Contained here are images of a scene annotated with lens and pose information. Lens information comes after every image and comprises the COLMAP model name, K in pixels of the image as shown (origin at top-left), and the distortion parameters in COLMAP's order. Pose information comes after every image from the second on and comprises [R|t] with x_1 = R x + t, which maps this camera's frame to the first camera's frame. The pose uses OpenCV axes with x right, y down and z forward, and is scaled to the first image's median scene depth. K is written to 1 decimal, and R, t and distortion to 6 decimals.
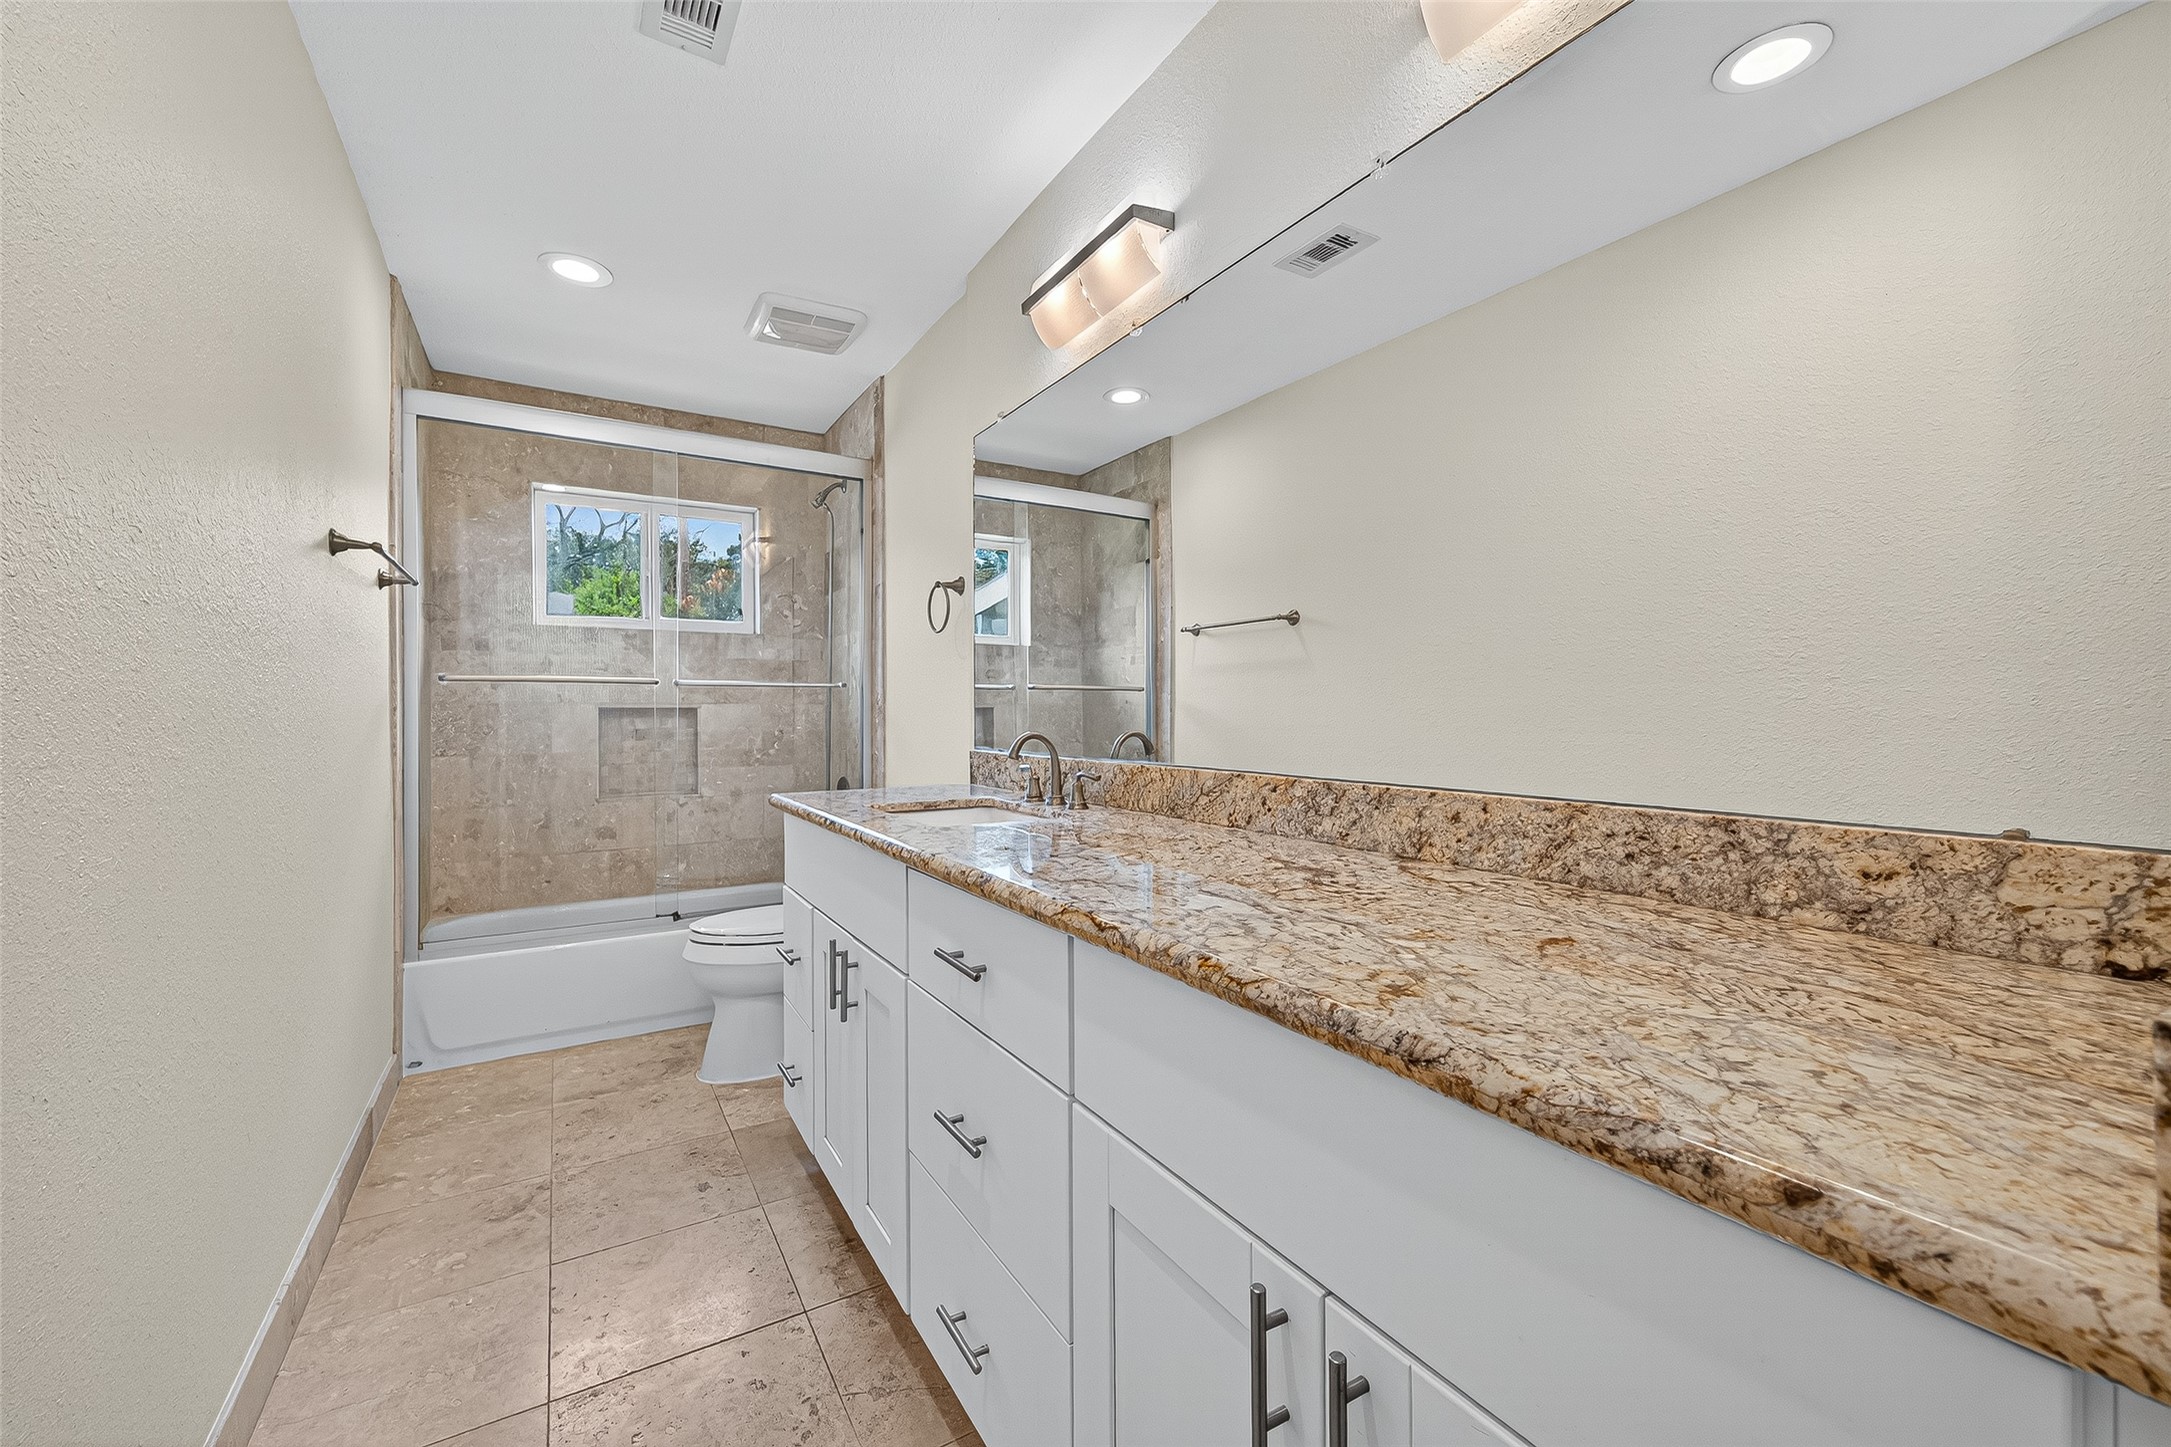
lens RADIAL K [[861.9, 0, 1089.1], [0, 861.9, 719.7], [0, 0, 1]] dist [-0.002035, -0.000213]
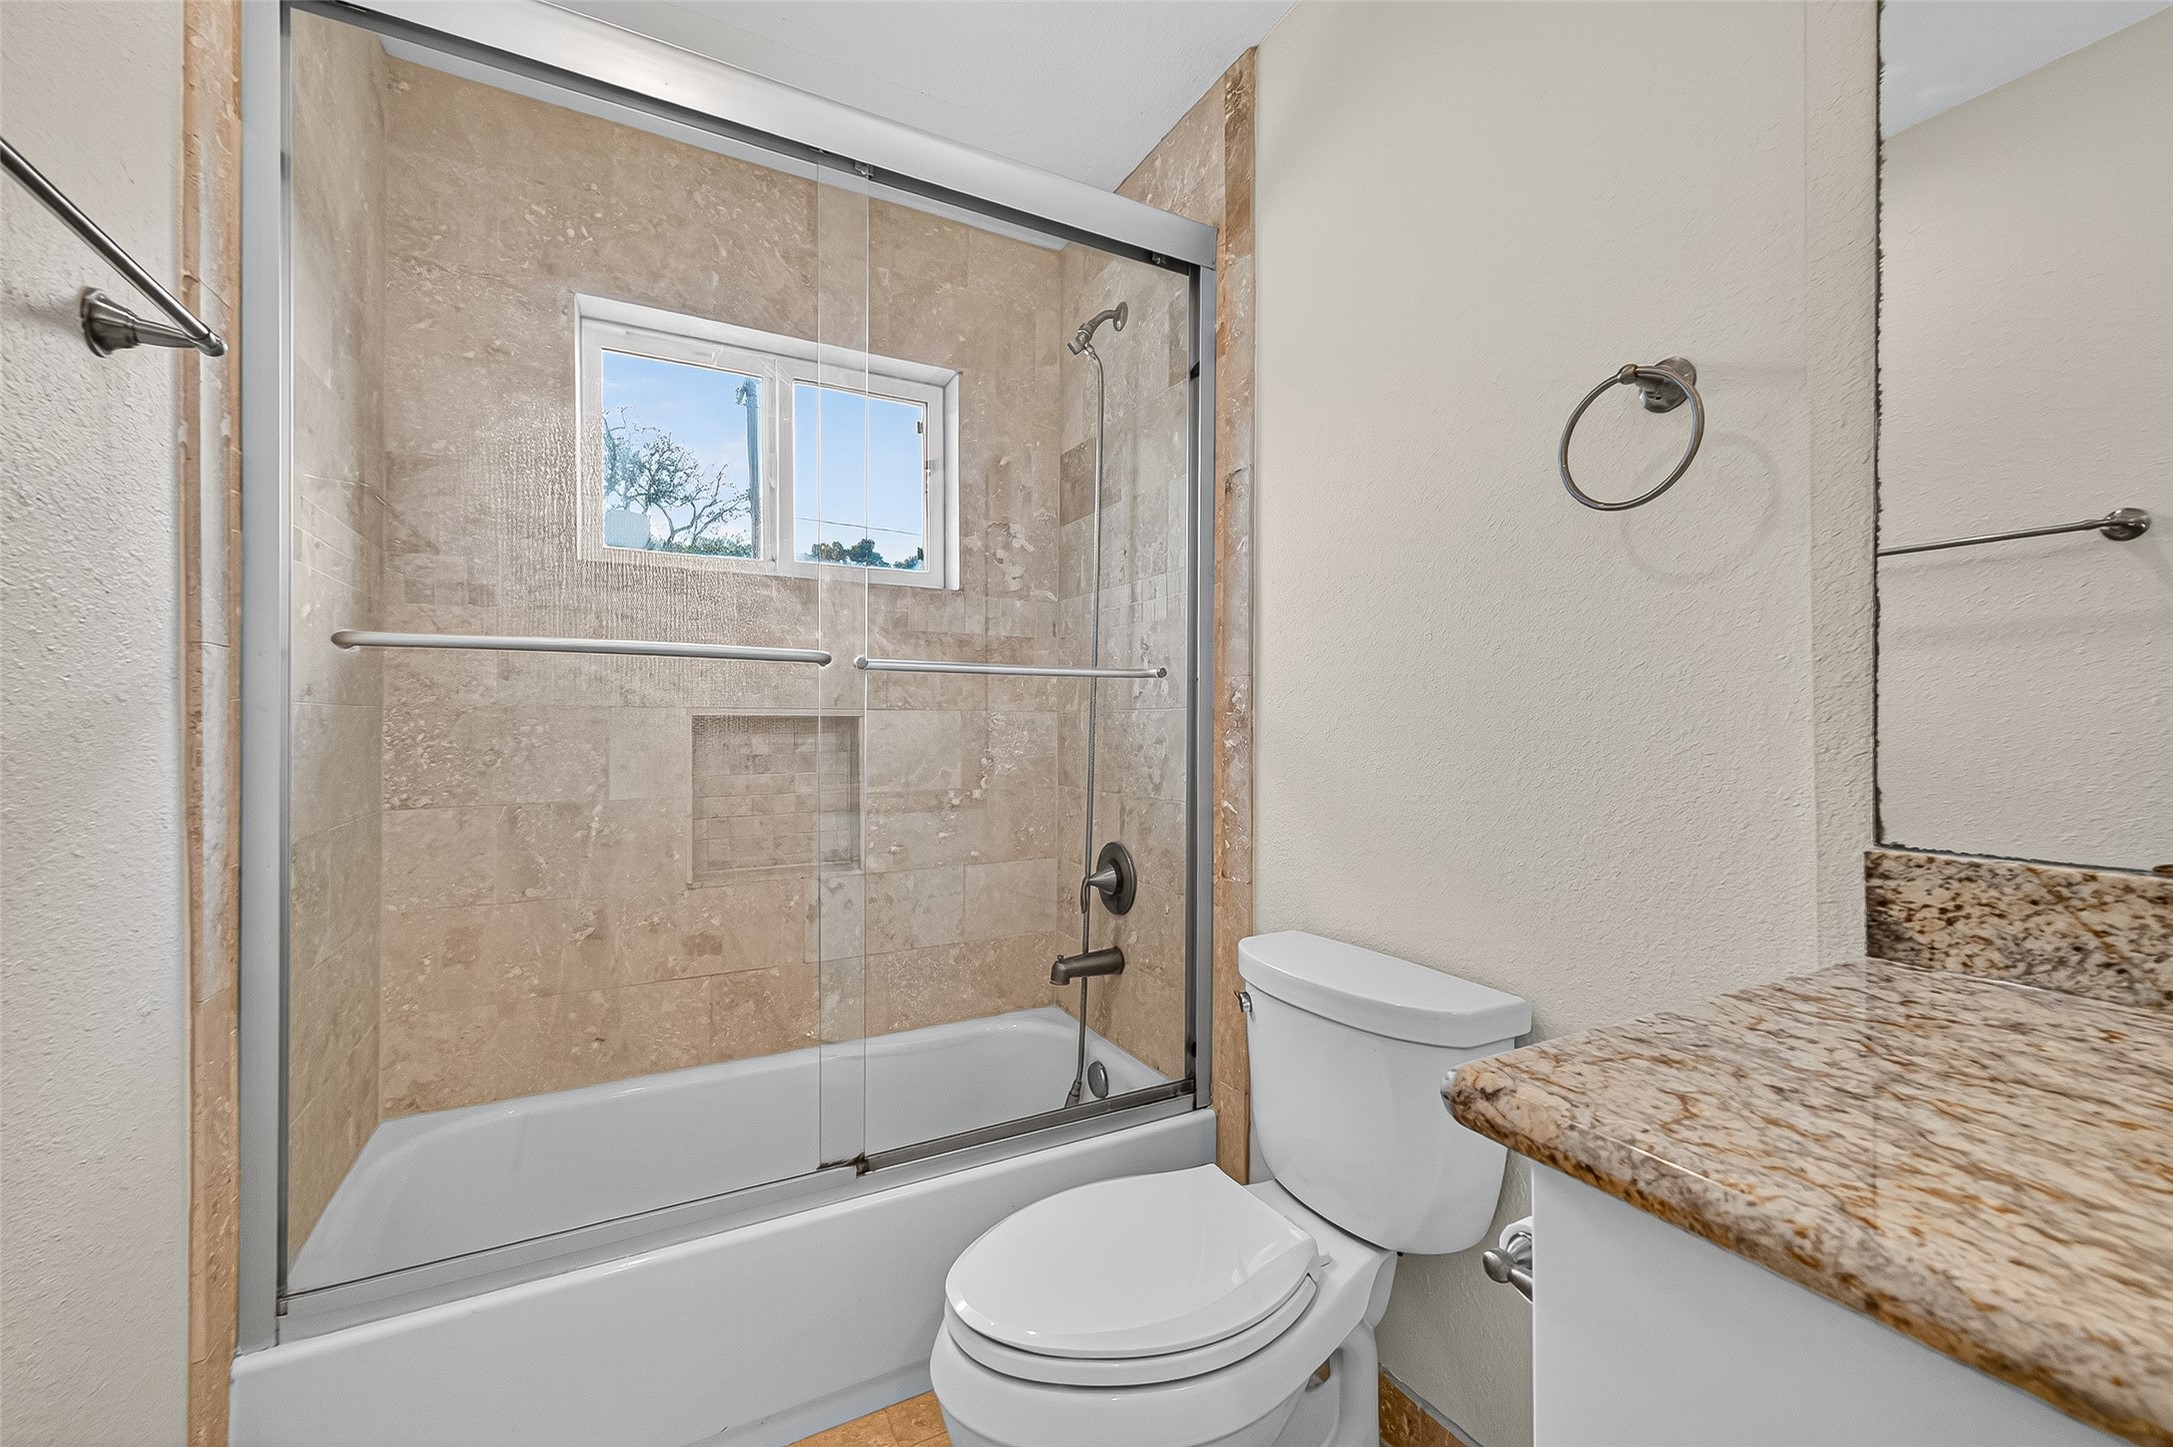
lens RADIAL K [[859.1, 0, 1080.5], [0, 859.1, 725.4], [0, 0, 1]] dist [0.005297, -0.000223]
pose [[0.997717, 0.001206, -0.067517, -0.291345], [-0.001773, 0.999964, -0.008334, -0.003664], [0.067505, 0.008434, 0.997683, 0.478613]]
